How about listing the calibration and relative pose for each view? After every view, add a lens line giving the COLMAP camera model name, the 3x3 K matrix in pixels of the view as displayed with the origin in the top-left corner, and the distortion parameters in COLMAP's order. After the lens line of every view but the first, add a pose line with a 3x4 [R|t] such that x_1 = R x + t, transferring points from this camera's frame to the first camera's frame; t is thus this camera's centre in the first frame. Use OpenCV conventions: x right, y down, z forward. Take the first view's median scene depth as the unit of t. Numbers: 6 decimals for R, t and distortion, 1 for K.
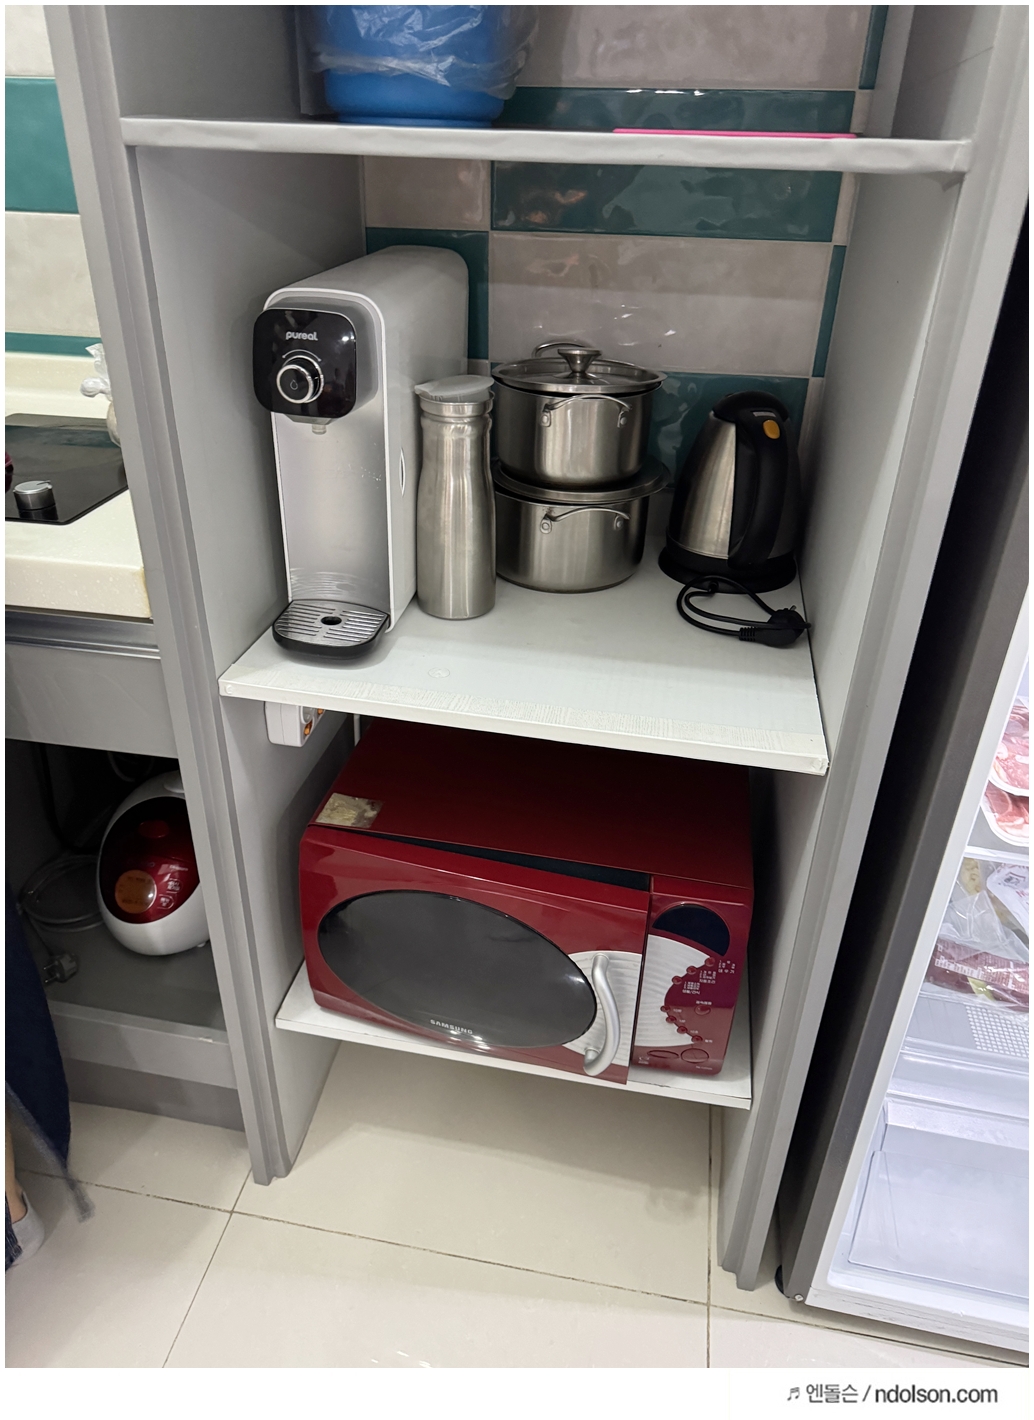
lens RADIAL K [[981.3, 0, 512.9], [0, 981.3, 682.0], [0, 0, 1]] dist [0.041603, -0.041411]
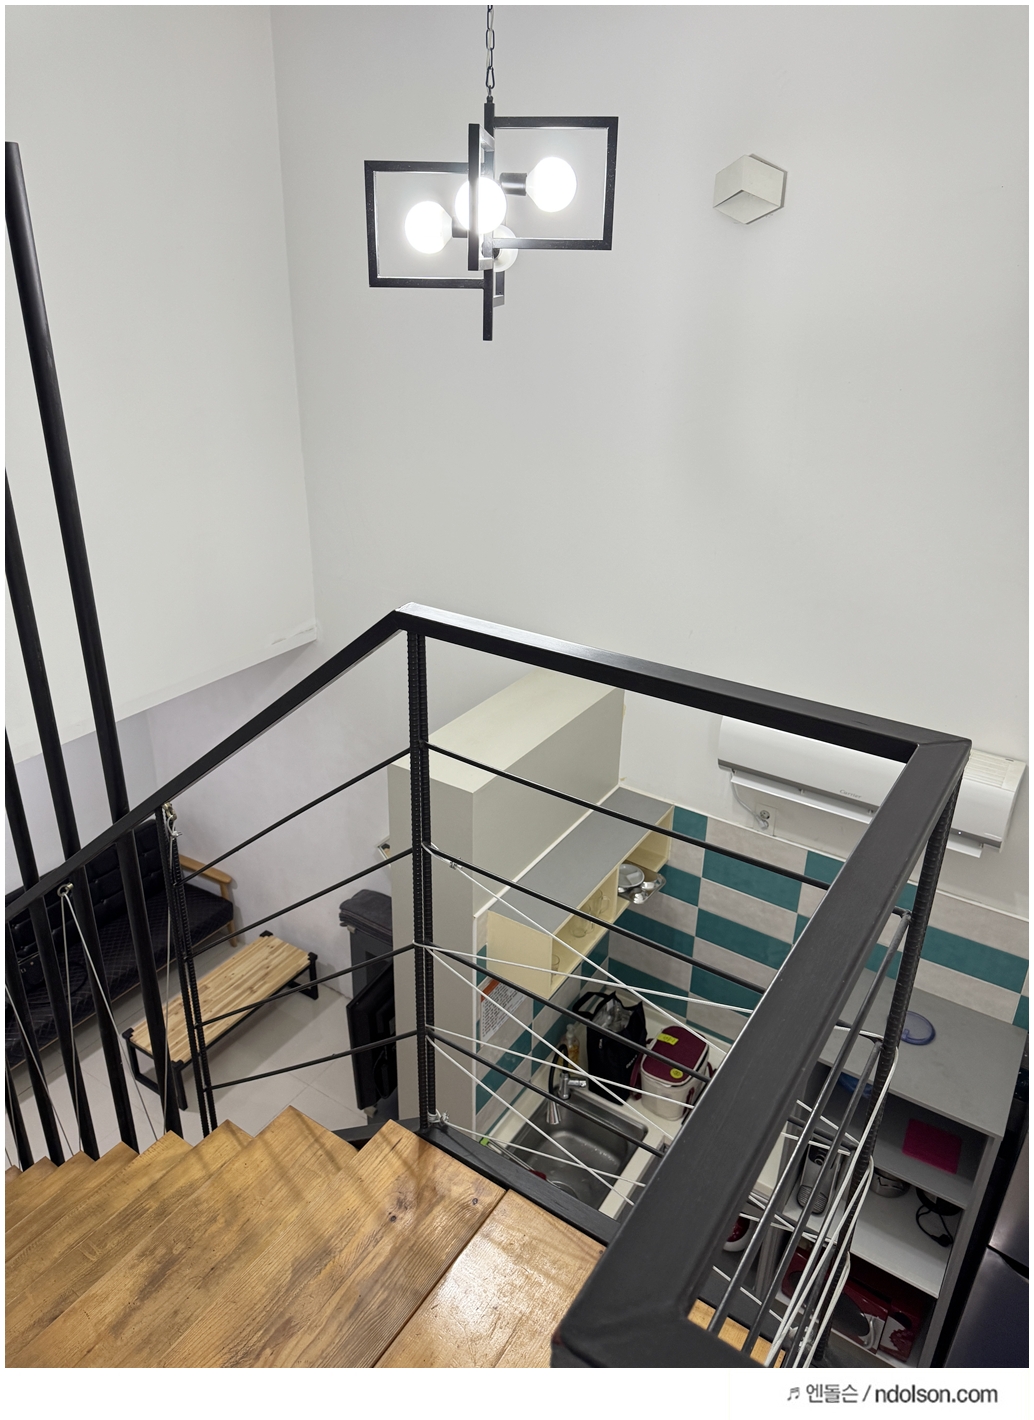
lens RADIAL K [[981.3, 0, 512.9], [0, 981.3, 682.0], [0, 0, 1]] dist [0.041603, -0.041411]
pose [[0.919635, 0.152512, -0.361956, -0.151303], [-0.181223, 0.982341, -0.046528, -1.469219], [0.348468, 0.108383, 0.931033, -2.839106]]
